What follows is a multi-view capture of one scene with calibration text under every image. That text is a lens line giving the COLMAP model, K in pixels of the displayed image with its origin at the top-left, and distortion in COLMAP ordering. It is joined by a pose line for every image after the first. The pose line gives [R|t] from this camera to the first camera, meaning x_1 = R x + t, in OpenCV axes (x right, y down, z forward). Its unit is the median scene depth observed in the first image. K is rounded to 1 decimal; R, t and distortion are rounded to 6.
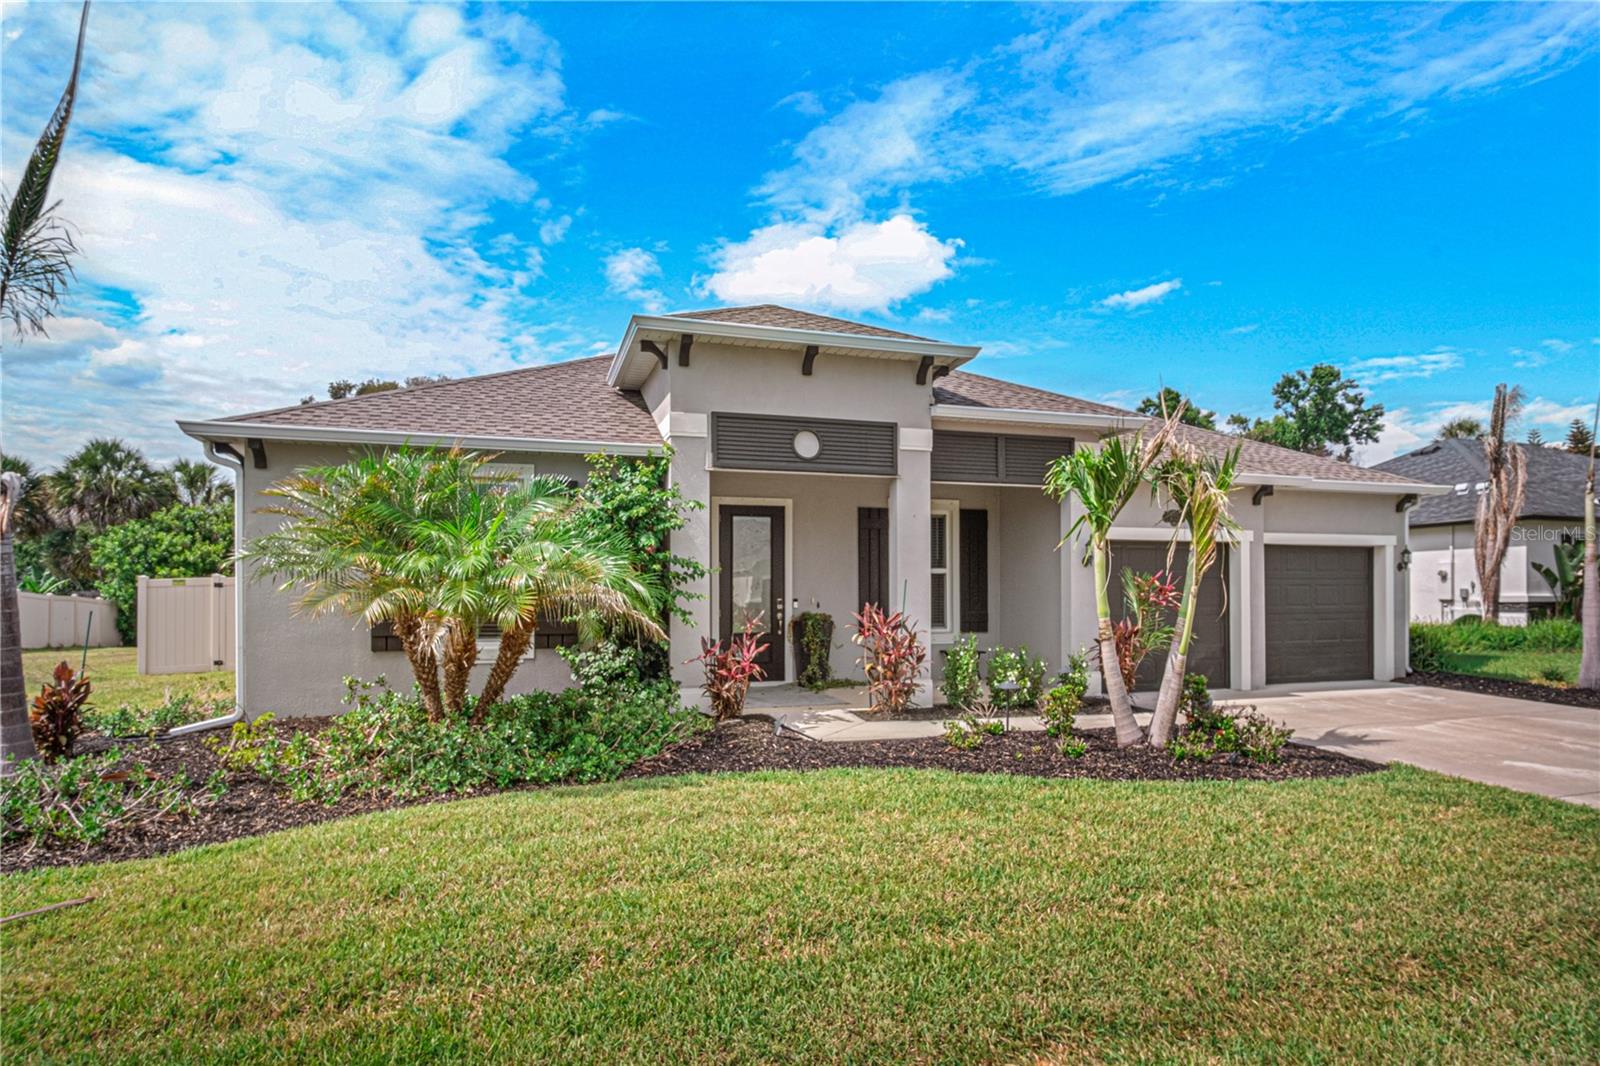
lens RADIAL K [[907.6, 0, 802.8], [0, 907.6, 567.0], [0, 0, 1]] dist [-0.016539, -0.000787]
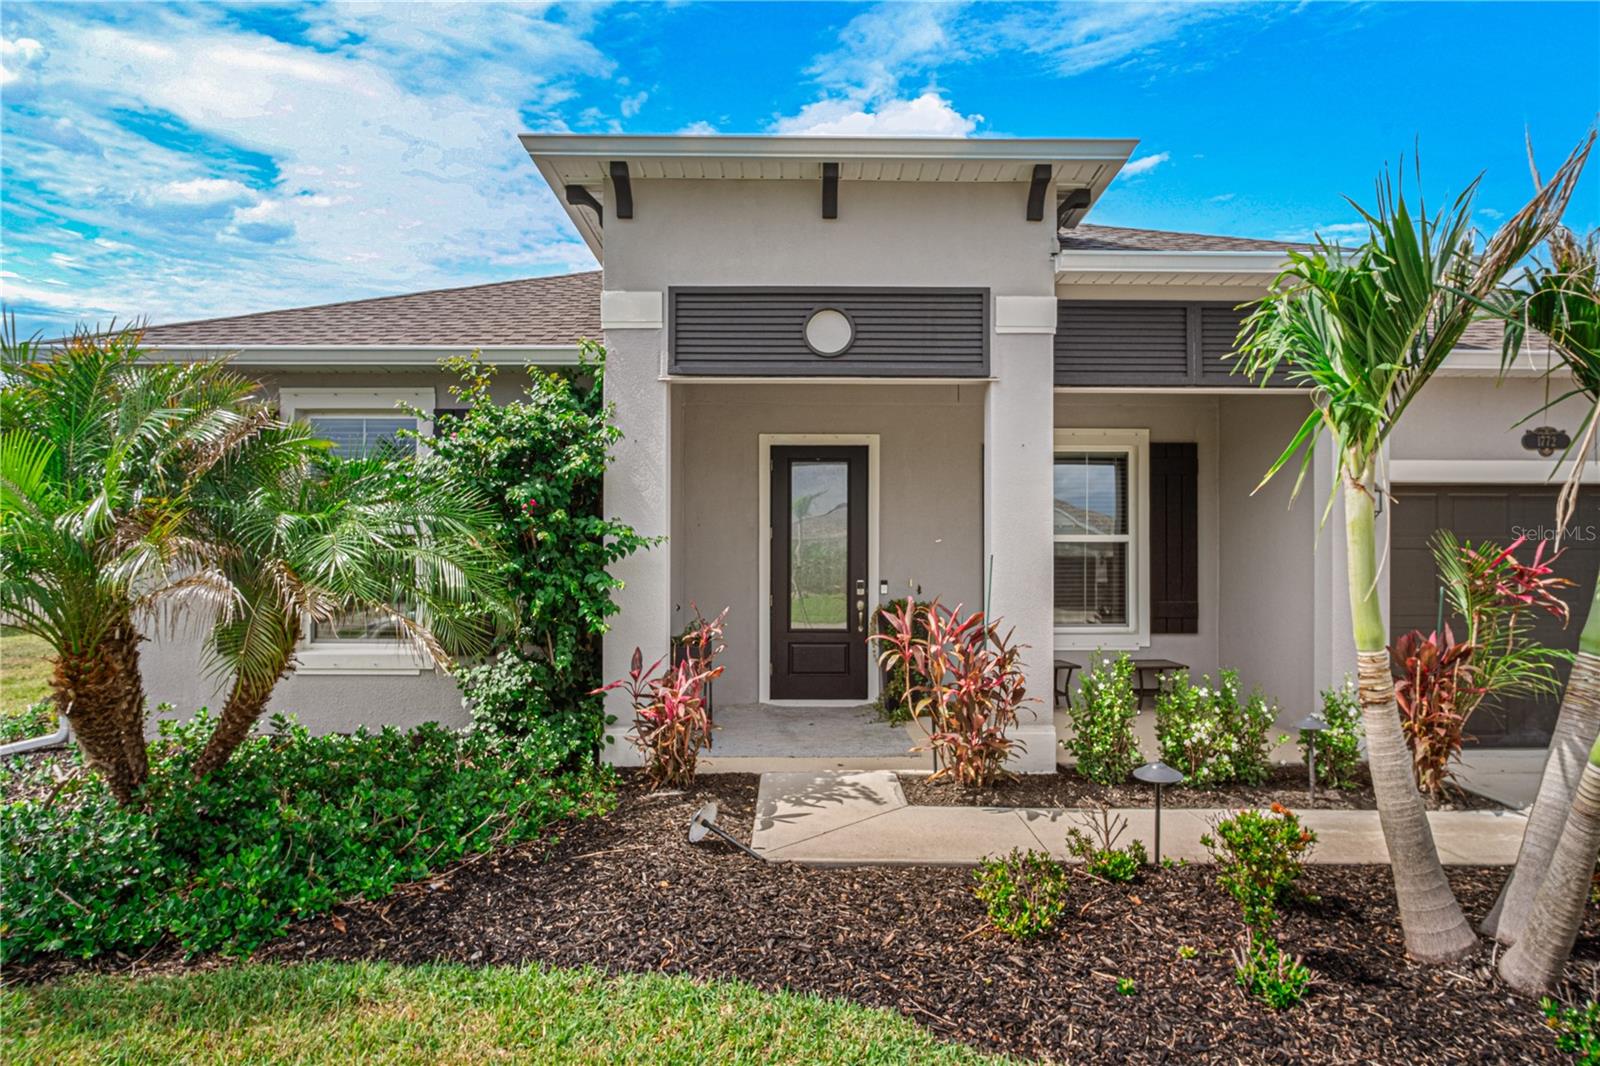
lens RADIAL K [[884.9, 0, 800.4], [0, 884.9, 544.1], [0, 0, 1]] dist [-0.019139, -0.000546]
pose [[0.954339, -0.002718, -0.298715, 0.153598], [0.005894, 0.999935, 0.009732, 0.000836], [0.298669, -0.011049, 0.954293, 0.405552]]
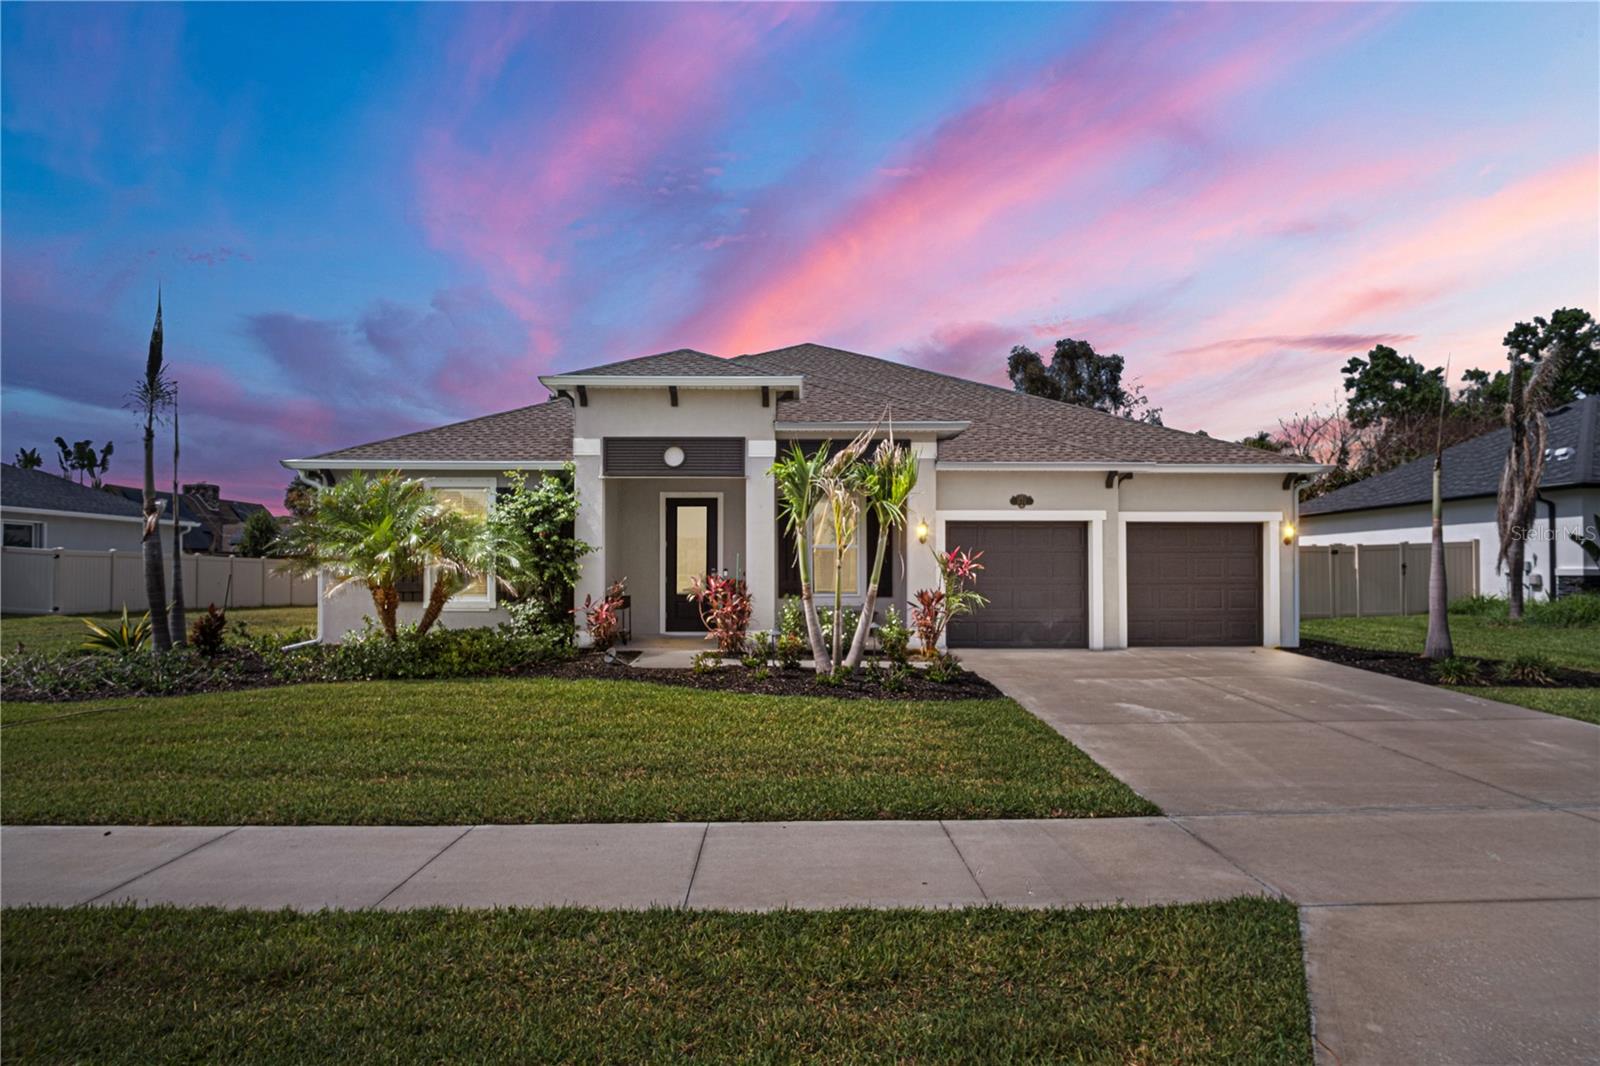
lens RADIAL K [[884.9, 0, 800.4], [0, 884.9, 544.1], [0, 0, 1]] dist [-0.019139, -0.000546]
pose [[0.955854, -0.004208, -0.293811, 0.551173], [0.006193, 0.999964, 0.005827, -0.008385], [0.293776, -0.007389, 0.955846, -0.217148]]
